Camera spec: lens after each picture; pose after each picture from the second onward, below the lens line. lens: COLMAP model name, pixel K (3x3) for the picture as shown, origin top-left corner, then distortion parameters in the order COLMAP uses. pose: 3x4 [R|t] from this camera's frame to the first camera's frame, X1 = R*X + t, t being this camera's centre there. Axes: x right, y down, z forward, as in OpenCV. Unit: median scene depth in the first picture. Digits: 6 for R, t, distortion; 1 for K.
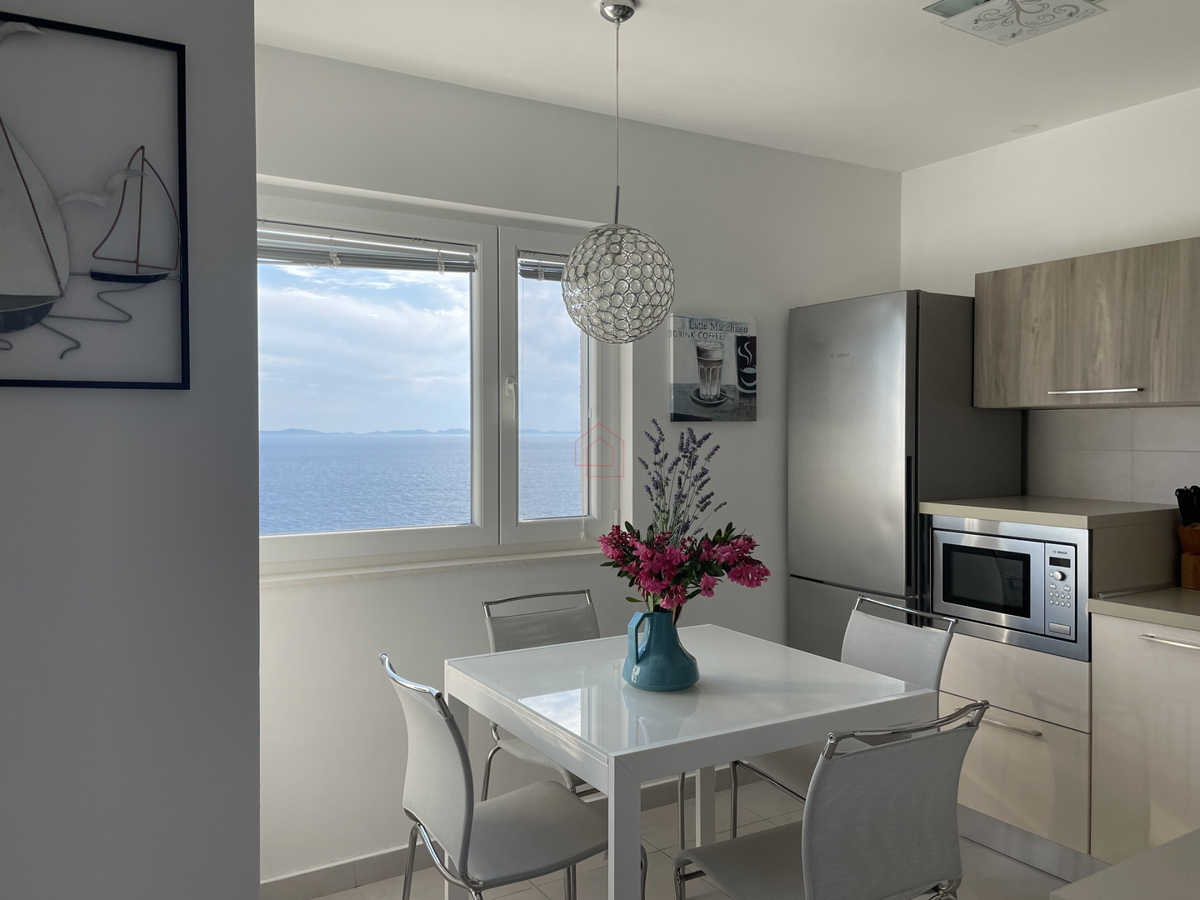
lens RADIAL K [[926.9, 0, 608.0], [0, 926.9, 459.5], [0, 0, 1]] dist [0.088152, -0.126252]
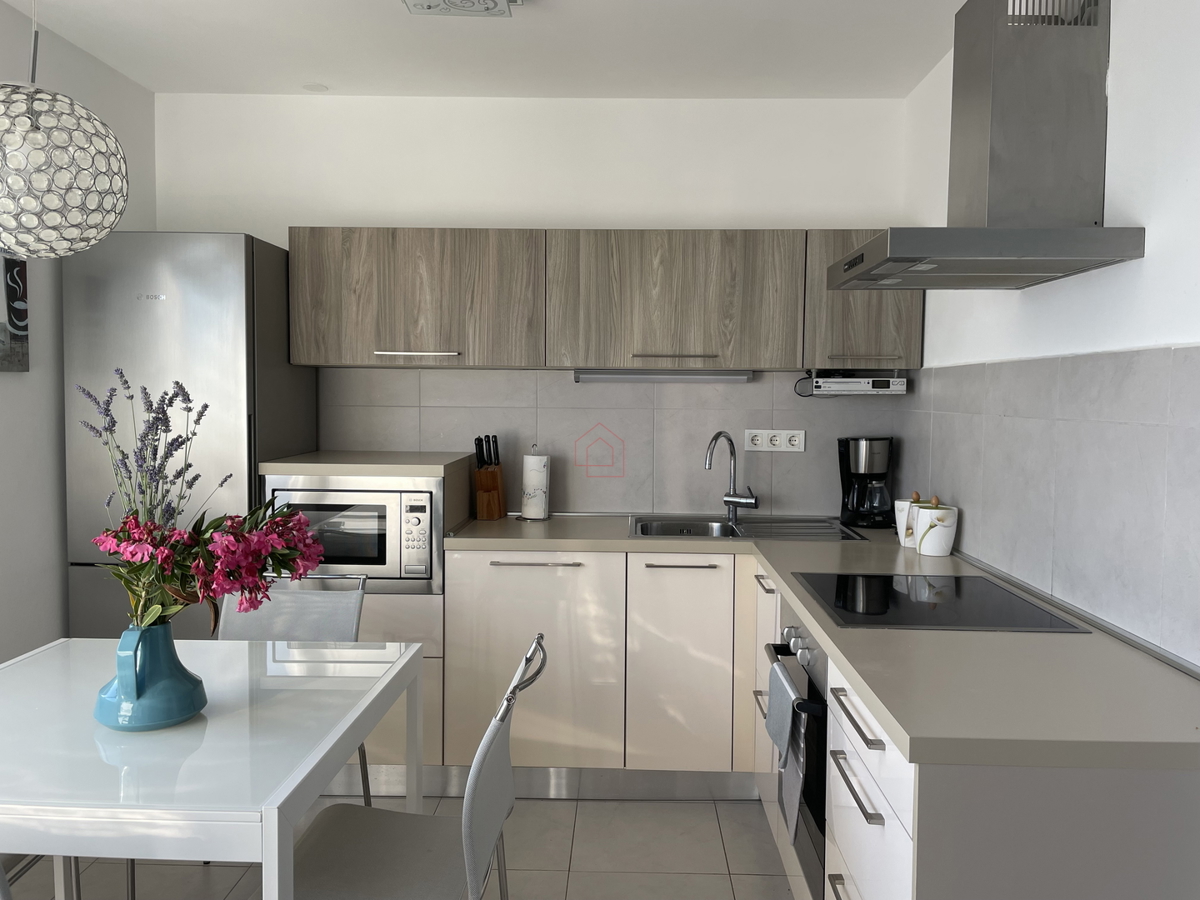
lens RADIAL K [[926.9, 0, 608.0], [0, 926.9, 459.5], [0, 0, 1]] dist [0.088152, -0.126252]
pose [[0.551668, -0.056355, 0.832157, -0.273126], [0.016384, 0.998254, 0.056742, -0.005970], [-0.833903, -0.017669, 0.551629, 0.197101]]
